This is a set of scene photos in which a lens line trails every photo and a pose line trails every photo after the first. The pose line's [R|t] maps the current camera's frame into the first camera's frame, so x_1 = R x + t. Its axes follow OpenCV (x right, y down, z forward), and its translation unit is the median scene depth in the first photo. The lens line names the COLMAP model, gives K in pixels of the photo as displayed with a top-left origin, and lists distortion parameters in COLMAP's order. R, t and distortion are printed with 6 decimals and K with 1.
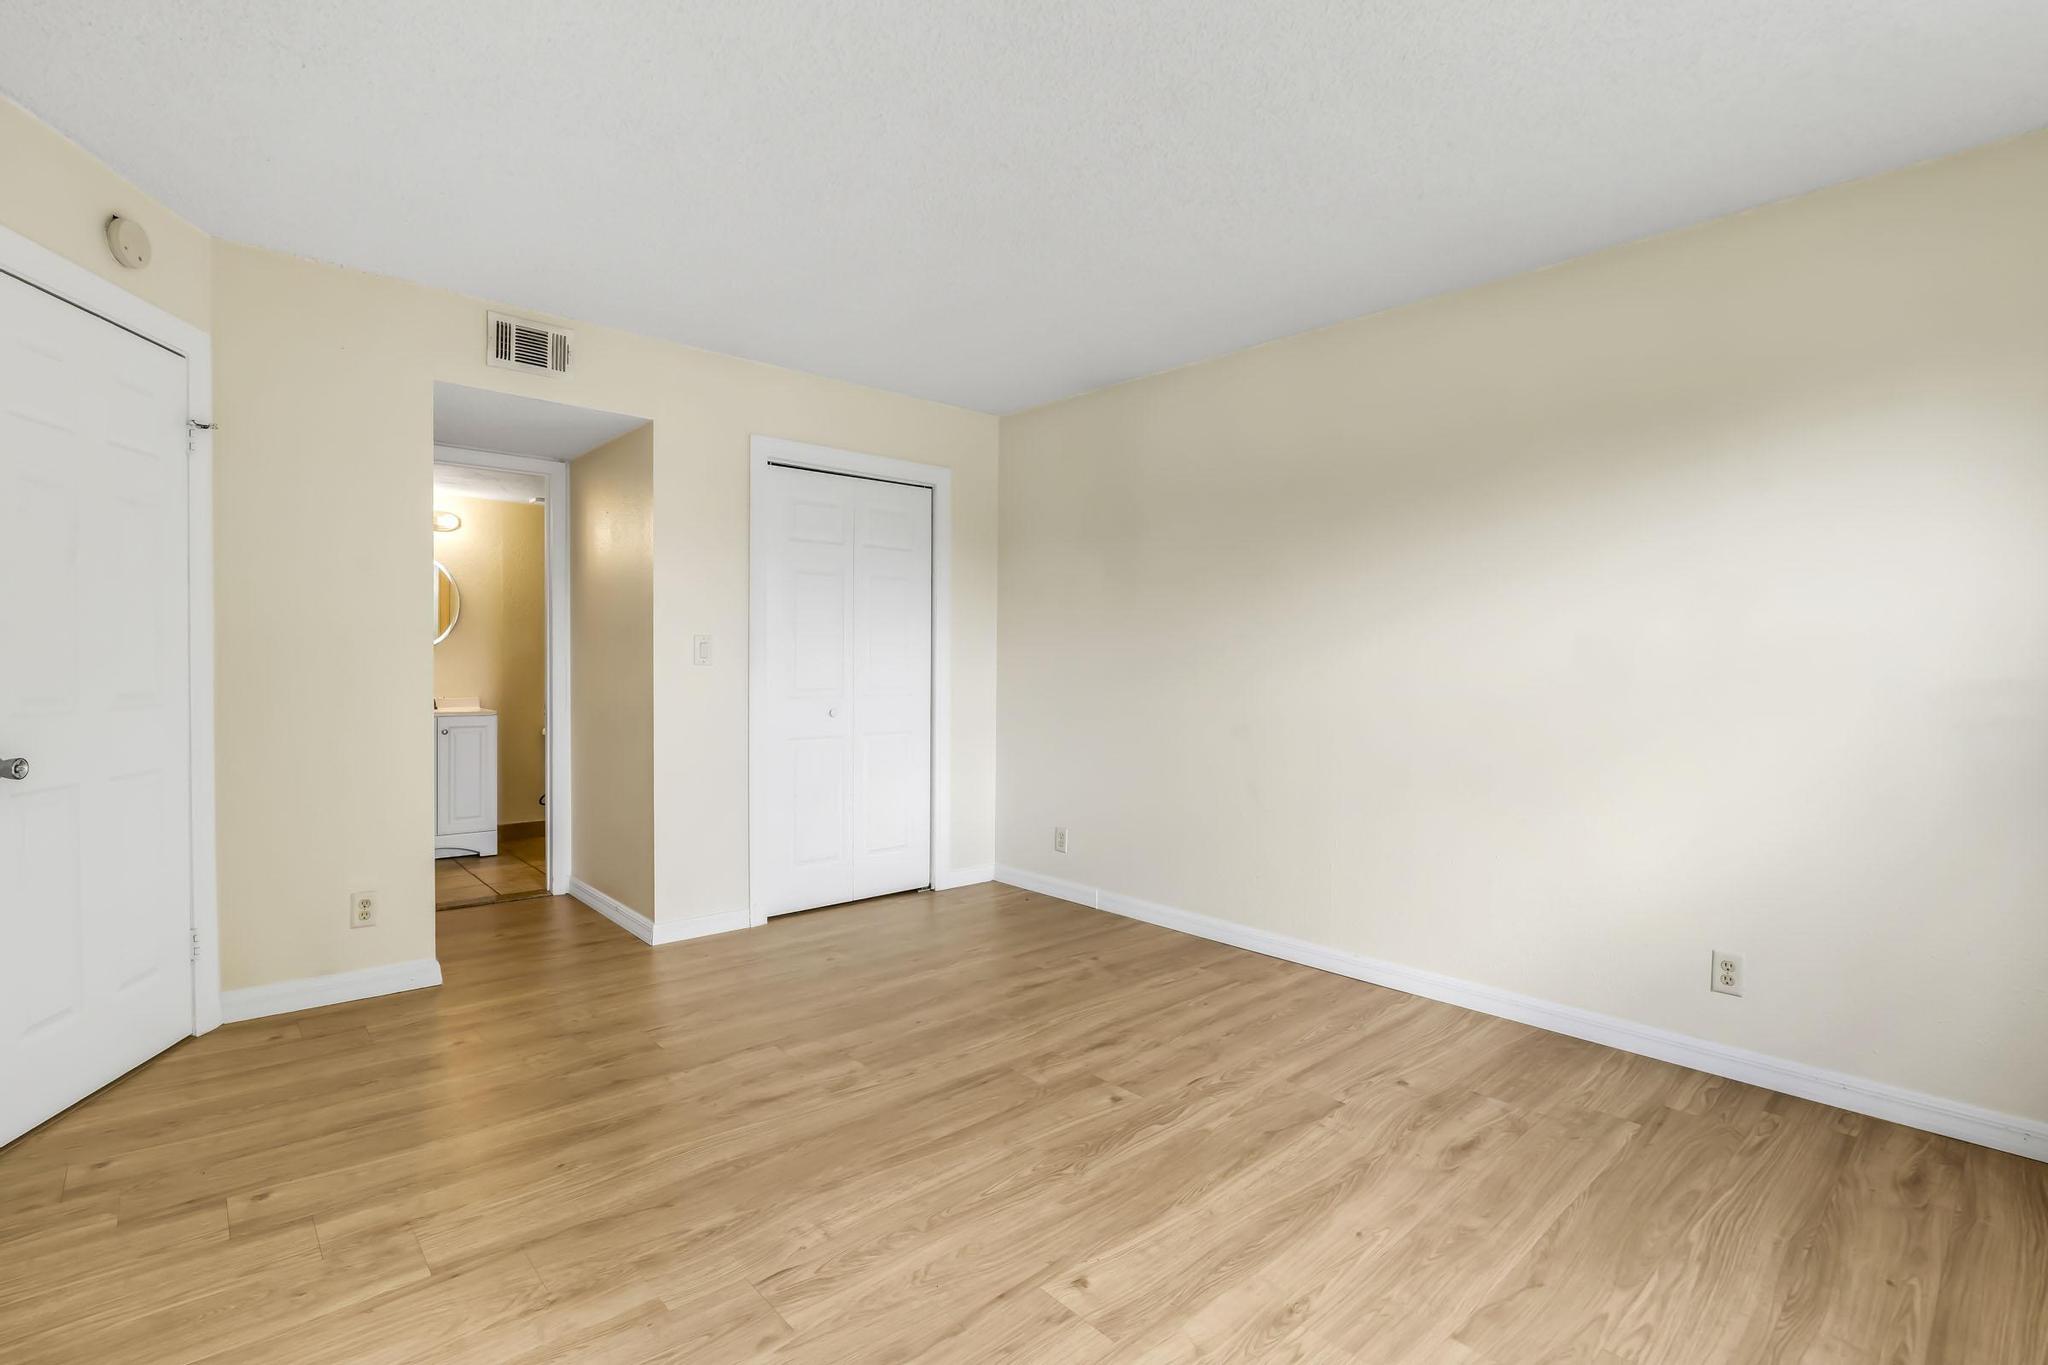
lens RADIAL K [[944.0, 0, 1027.8], [0, 944.0, 700.7], [0, 0, 1]] dist [-0.018479, 0.000310]
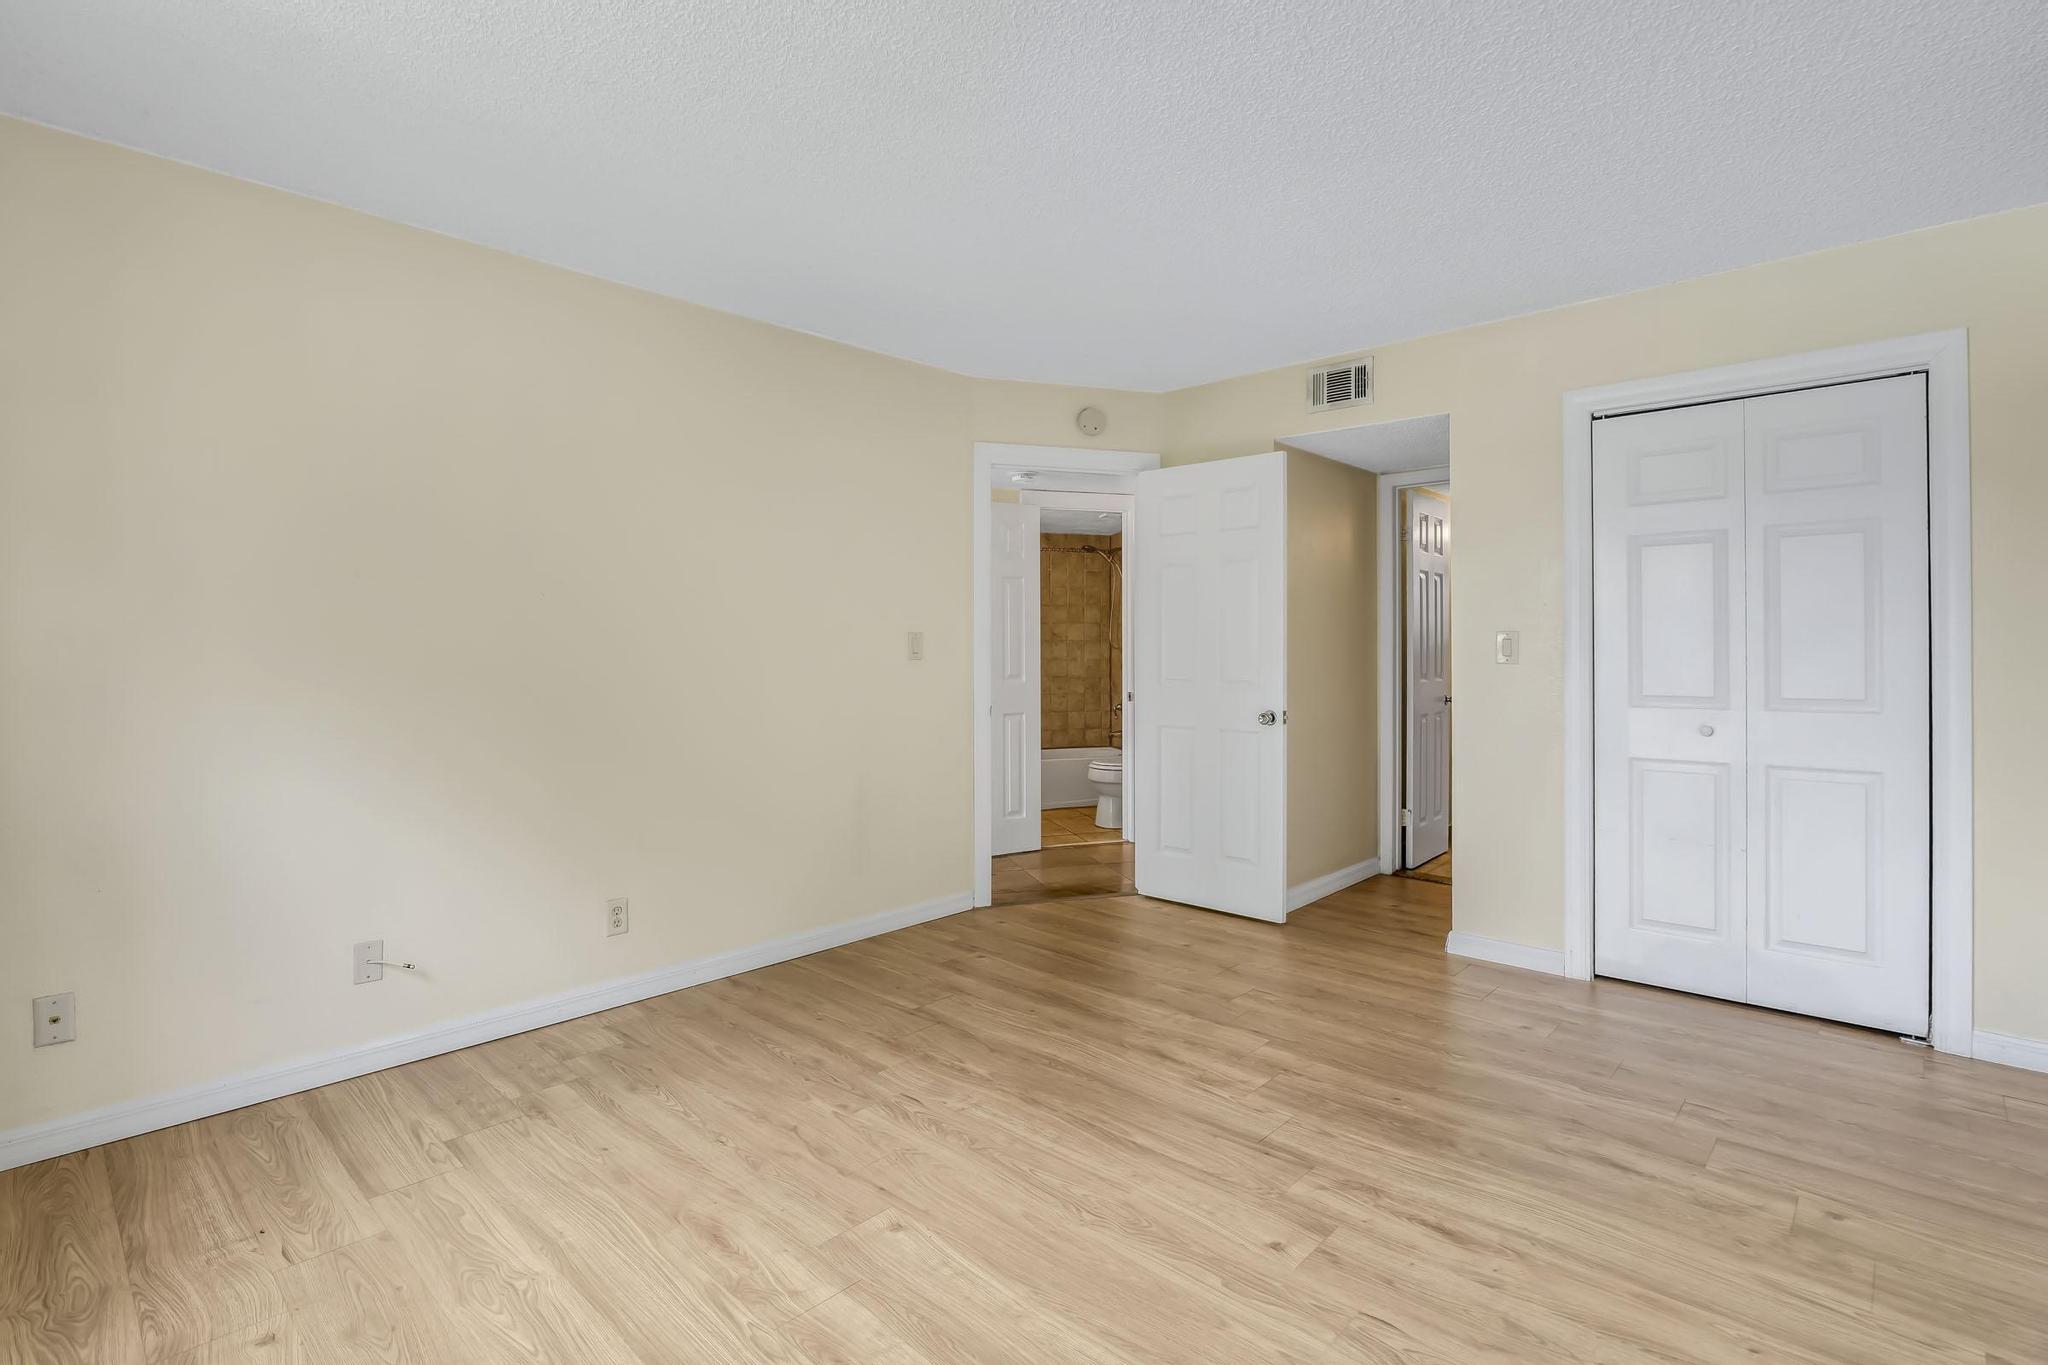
lens RADIAL K [[962.1, 0, 1034.4], [0, 962.1, 663.9], [0, 0, 1]] dist [-0.015937, 0.000568]
pose [[0.096775, 0.003275, -0.995301, 0.756371], [-0.040046, 0.999198, -0.000606, -0.026233], [0.994500, 0.039916, 0.096829, 0.657669]]
